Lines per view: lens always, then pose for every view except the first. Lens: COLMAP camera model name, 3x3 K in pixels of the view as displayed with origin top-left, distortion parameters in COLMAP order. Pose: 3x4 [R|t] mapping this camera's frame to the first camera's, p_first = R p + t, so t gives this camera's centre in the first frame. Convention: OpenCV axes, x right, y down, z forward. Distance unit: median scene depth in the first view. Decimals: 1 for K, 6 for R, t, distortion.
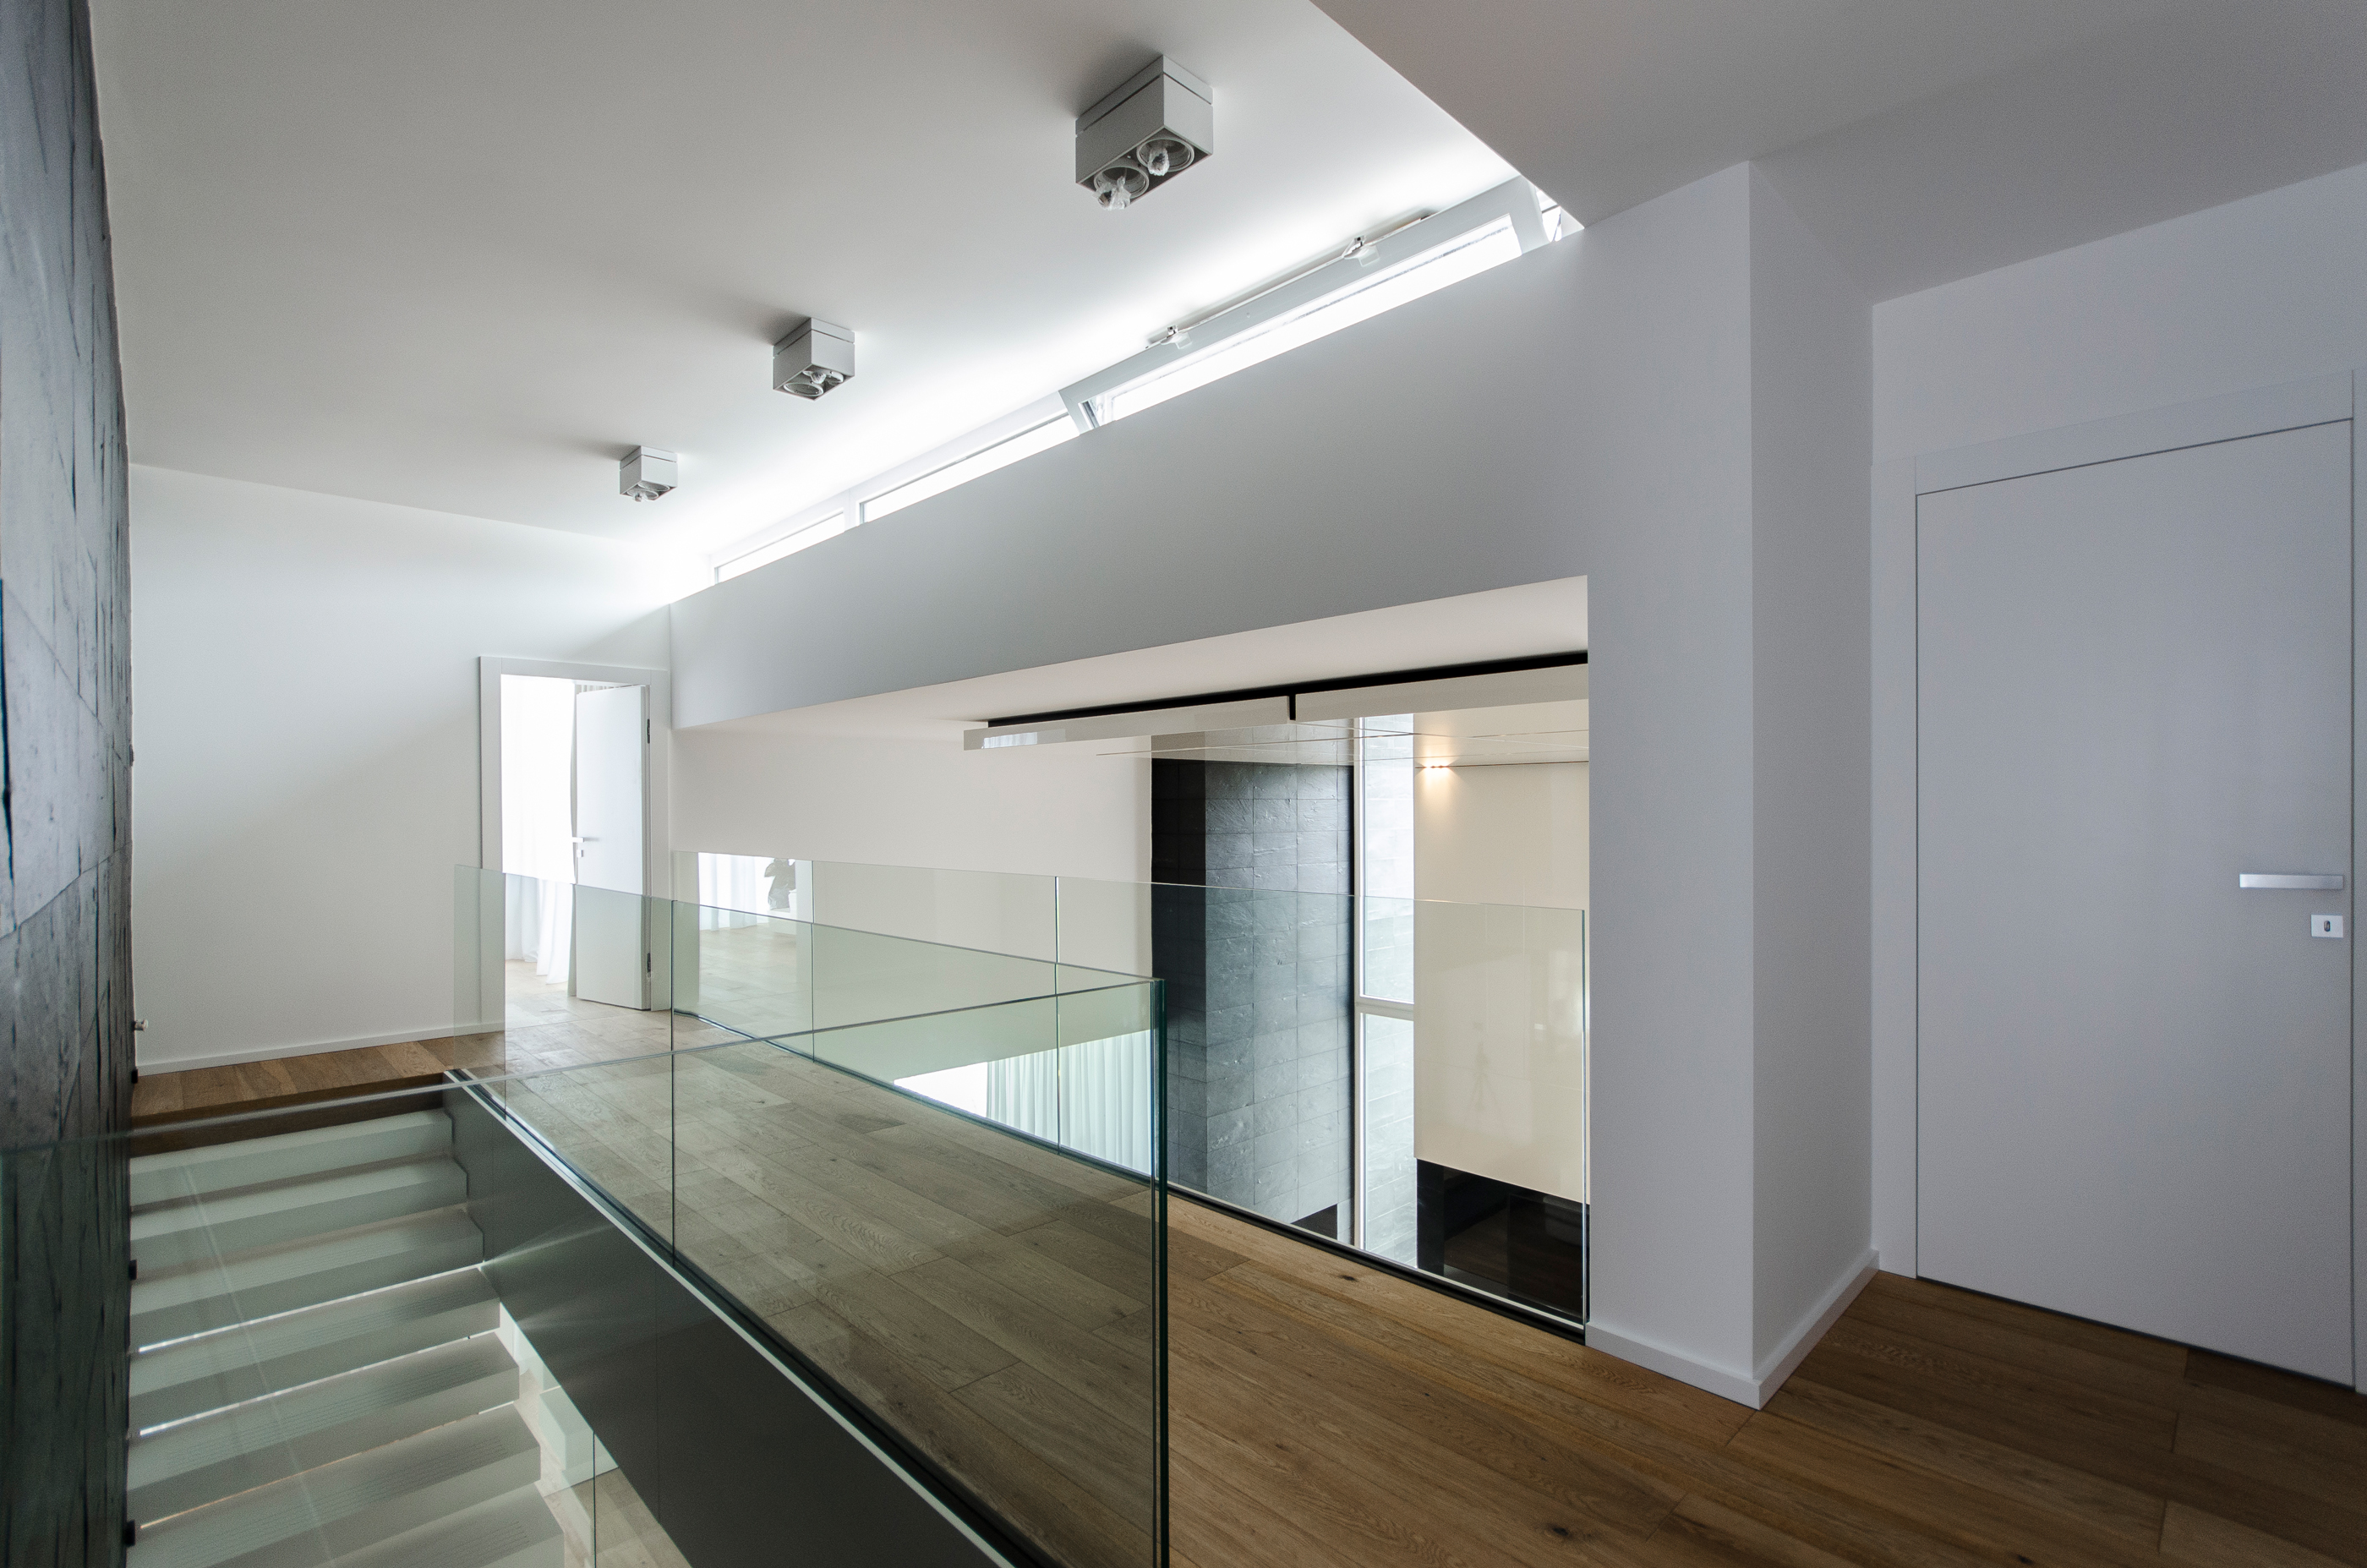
lens RADIAL K [[1066.6, 0, 1176.6], [0, 1066.6, 803.0], [0, 0, 1]] dist [0.016978, 0.000478]
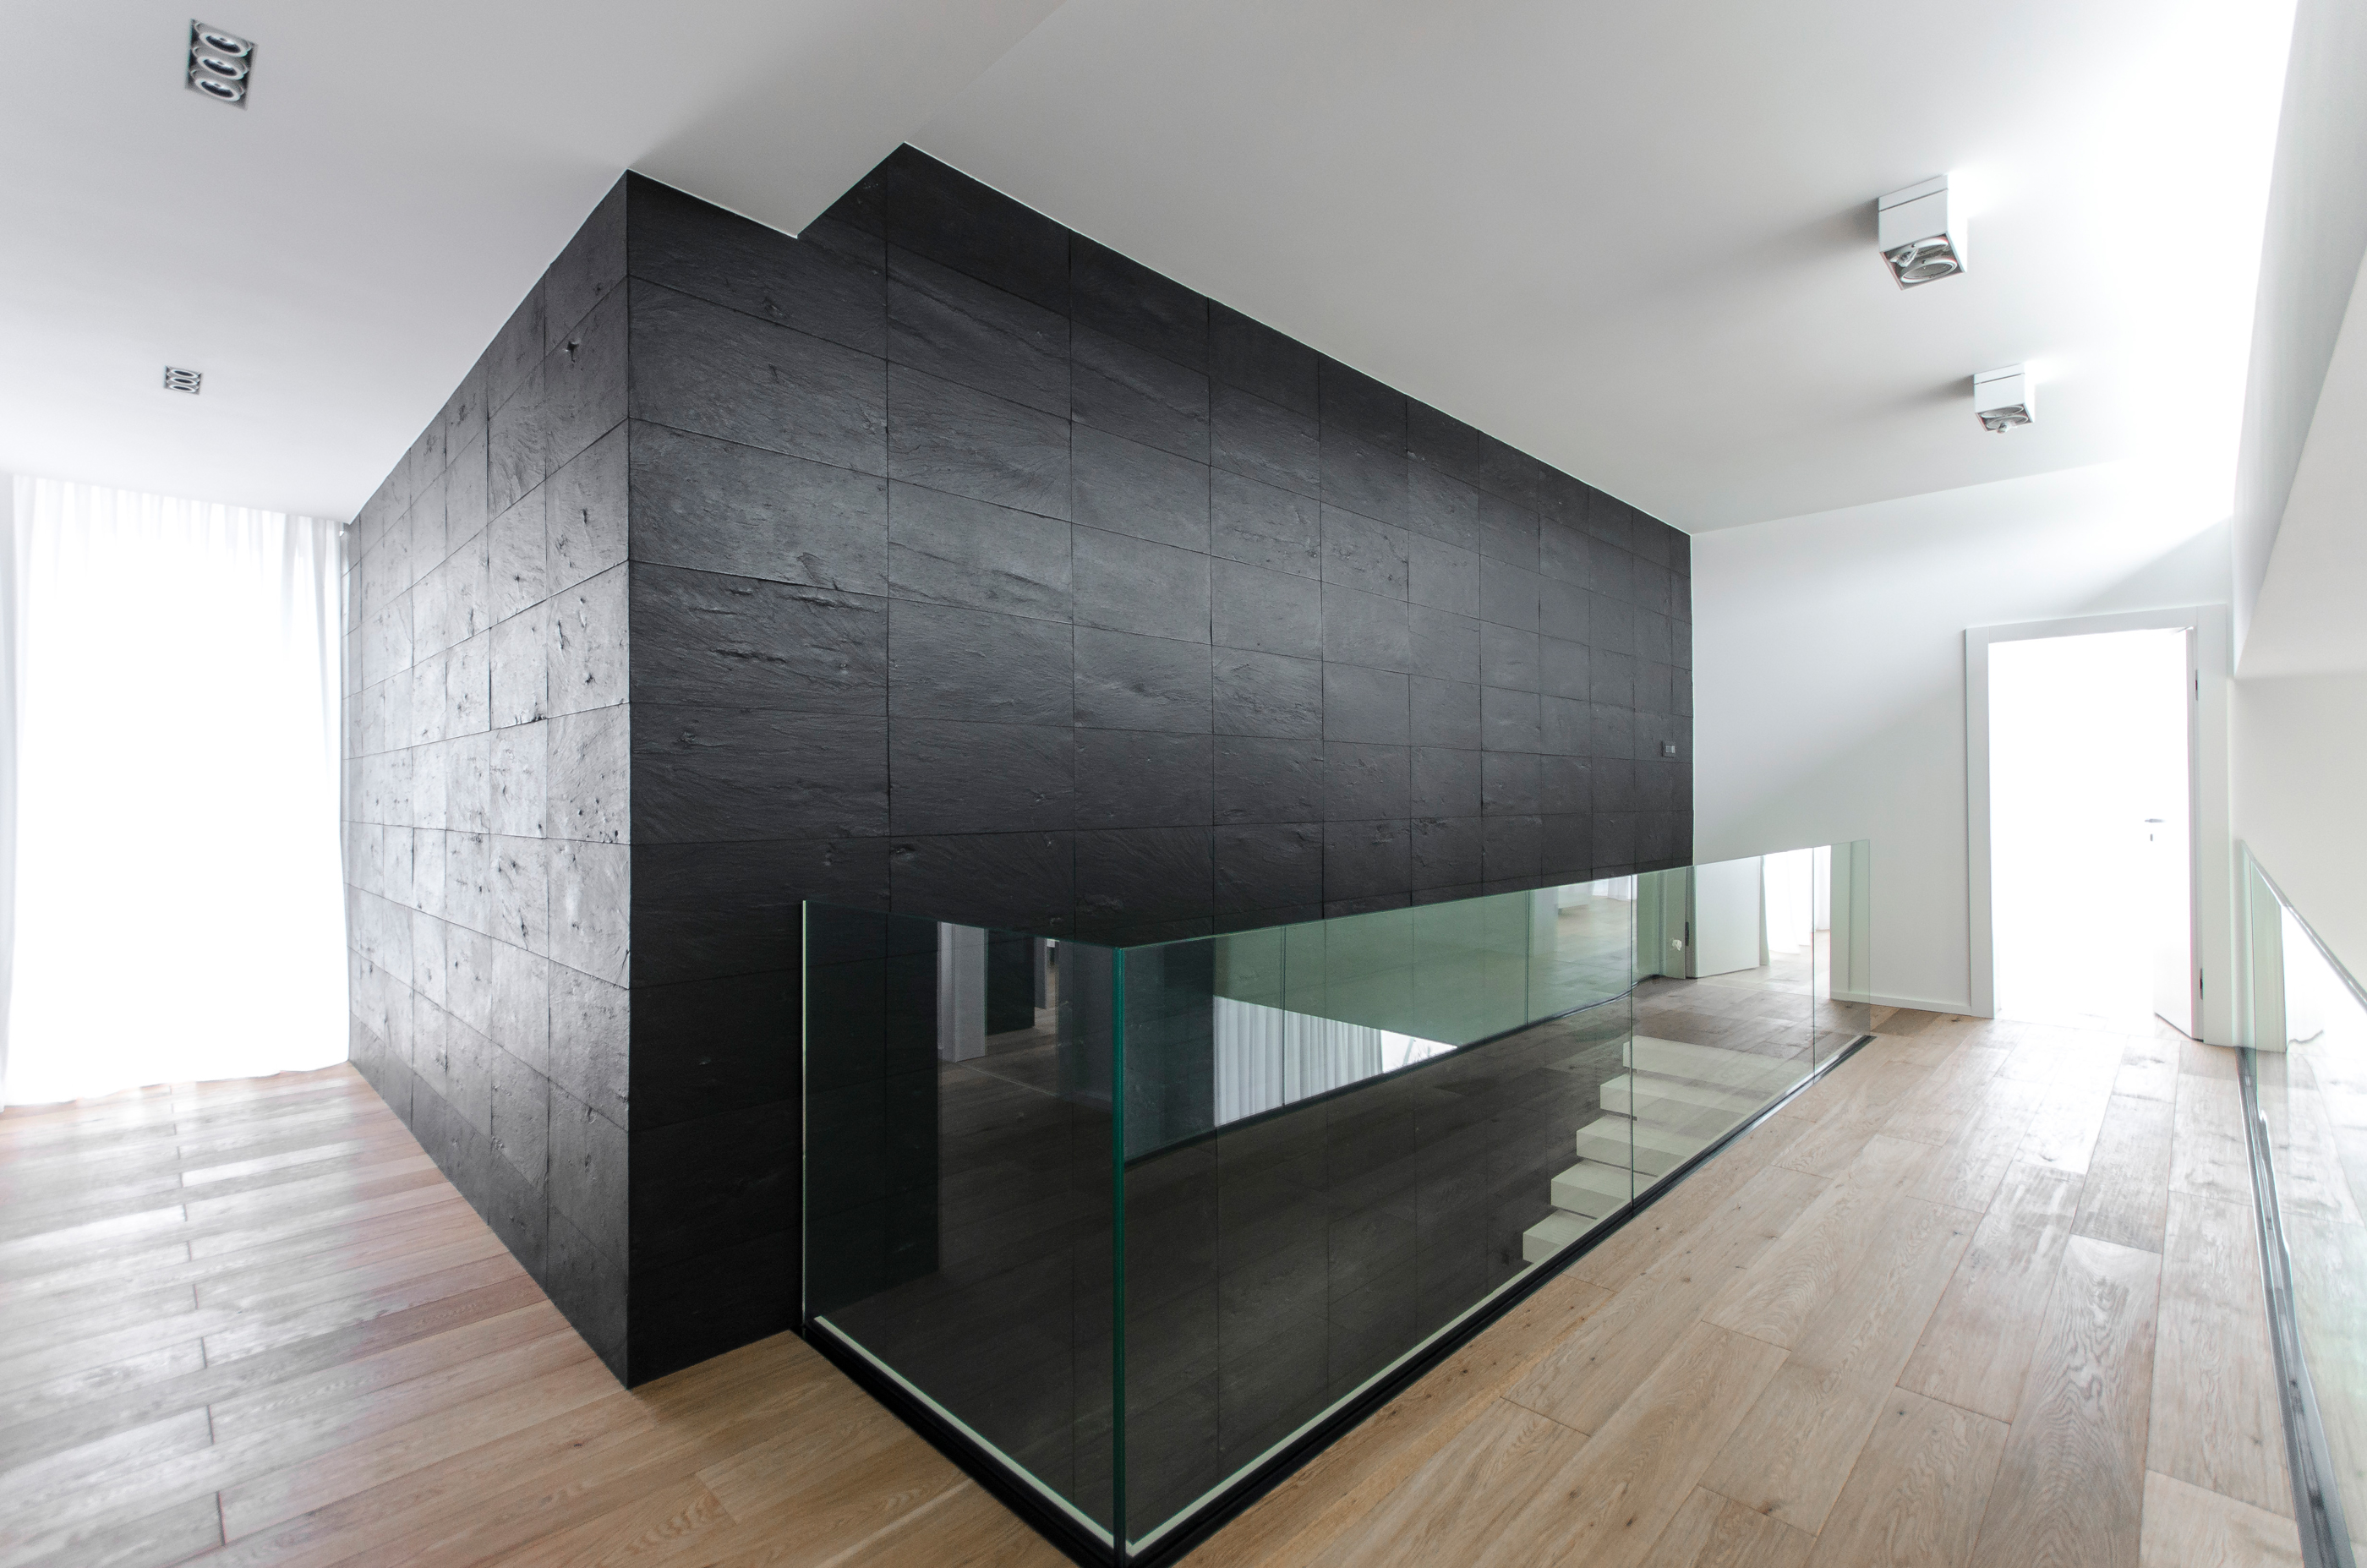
lens RADIAL K [[1043.8, 0, 1183.5], [0, 1043.8, 784.0], [0, 0, 1]] dist [0.000769, 0.000437]
pose [[0.028961, -0.007002, -0.999556, 0.385154], [0.012224, 0.999903, -0.006650, 0.001218], [0.999506, -0.012026, 0.029044, 0.371960]]
